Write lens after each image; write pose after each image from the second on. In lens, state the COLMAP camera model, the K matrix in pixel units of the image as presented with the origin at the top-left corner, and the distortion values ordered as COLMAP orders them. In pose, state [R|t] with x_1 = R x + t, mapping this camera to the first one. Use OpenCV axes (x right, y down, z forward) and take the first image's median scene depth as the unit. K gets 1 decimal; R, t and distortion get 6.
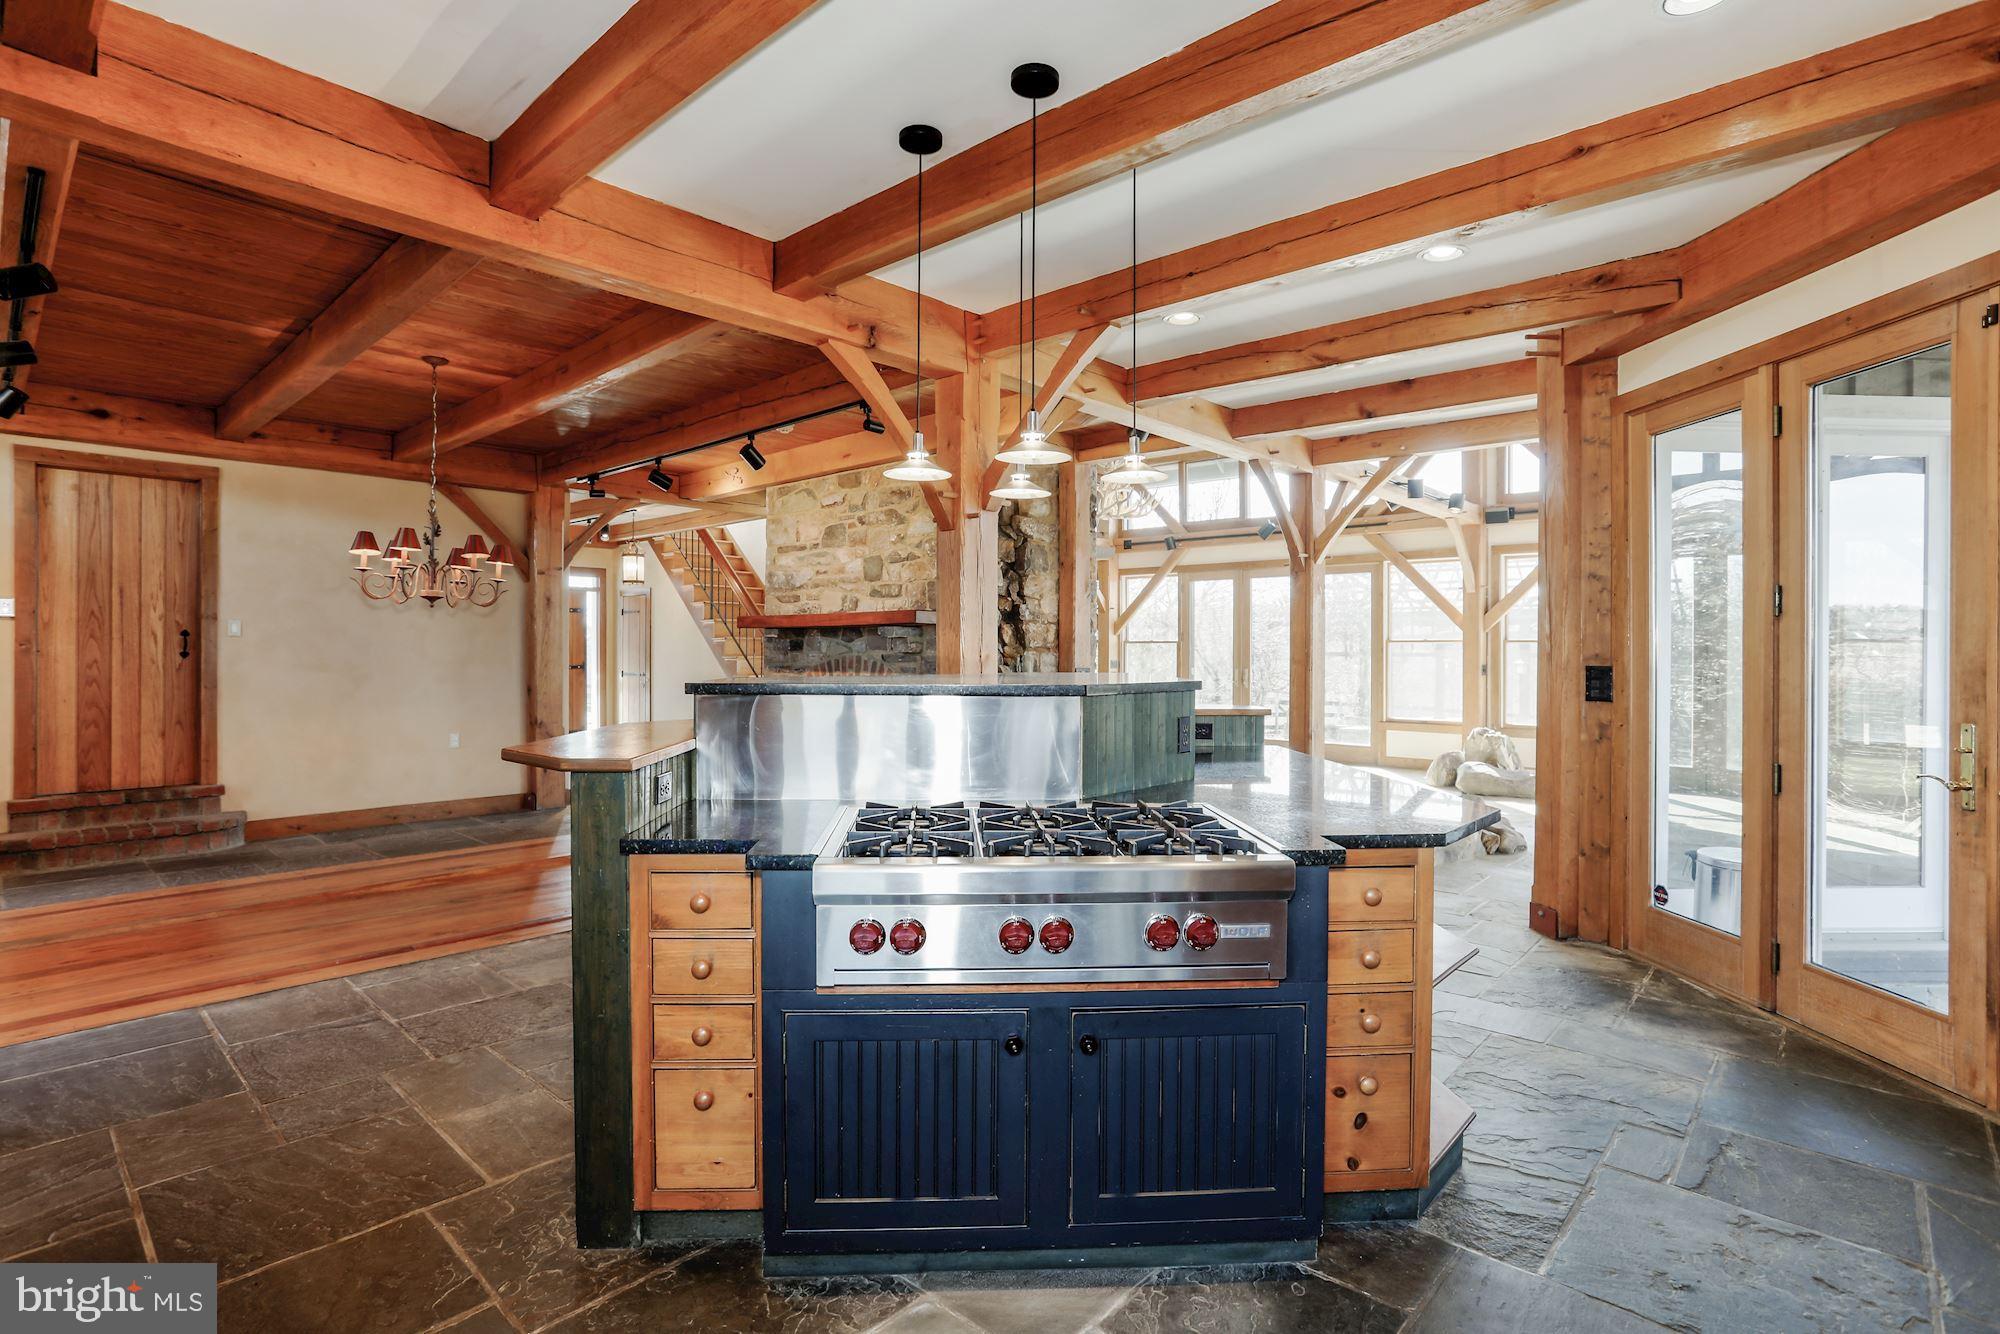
lens RADIAL K [[972.2, 0, 1000.0], [0, 972.2, 667.0], [0, 0, 1]] dist [-0.066061, 0.032661]
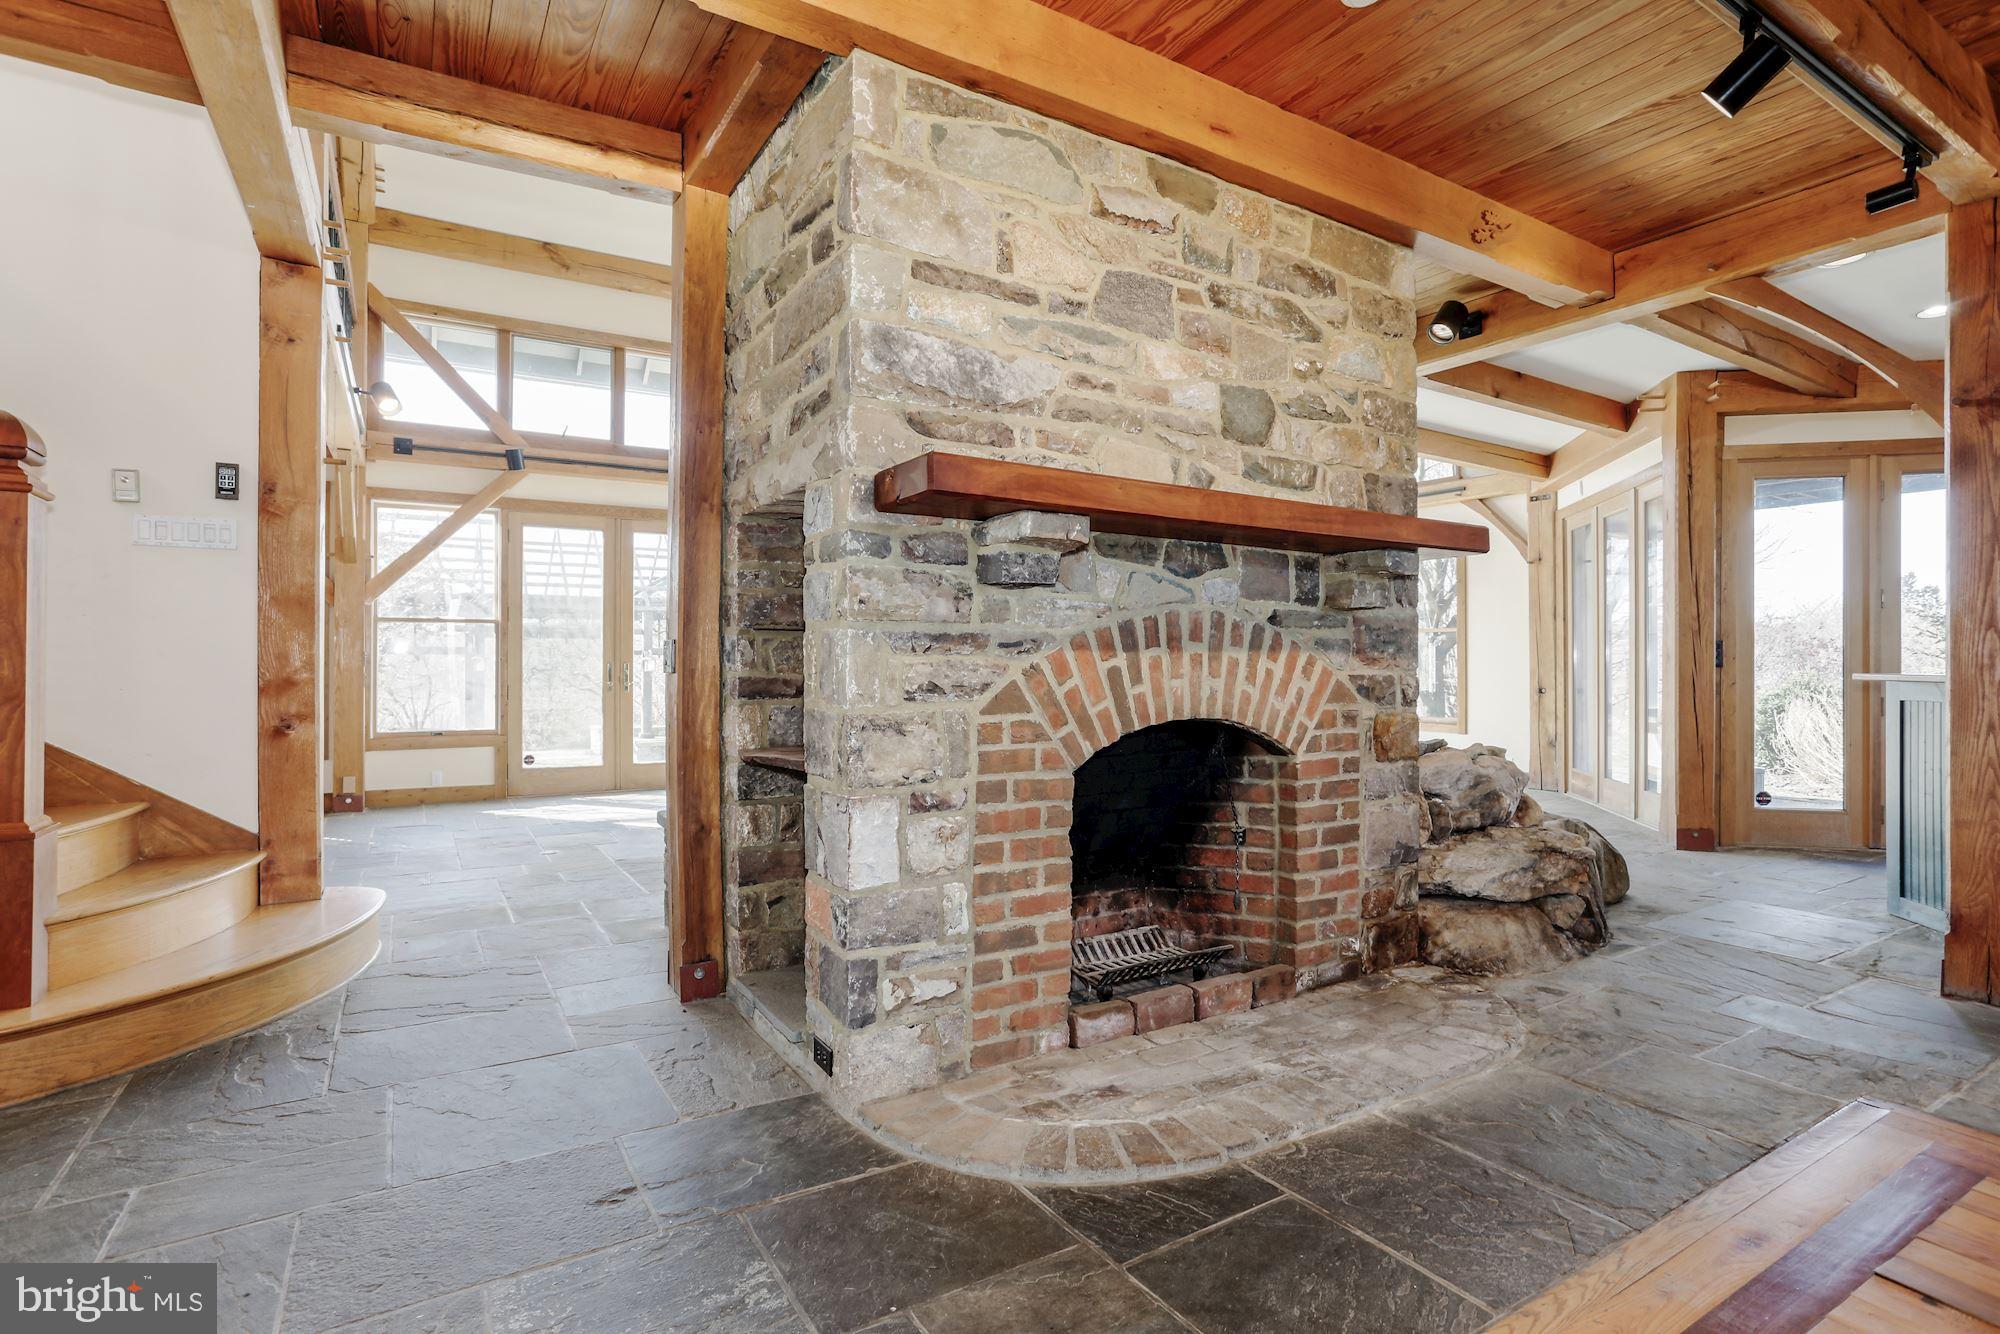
lens RADIAL K [[972.2, 0, 1000.0], [0, 972.2, 667.0], [0, 0, 1]] dist [-0.066061, 0.032661]
pose [[0.275727, -0.006187, 0.961216, -0.564383], [0.013530, 0.999905, 0.002555, 0.010004], [-0.961141, 0.012301, 0.275785, 0.954541]]
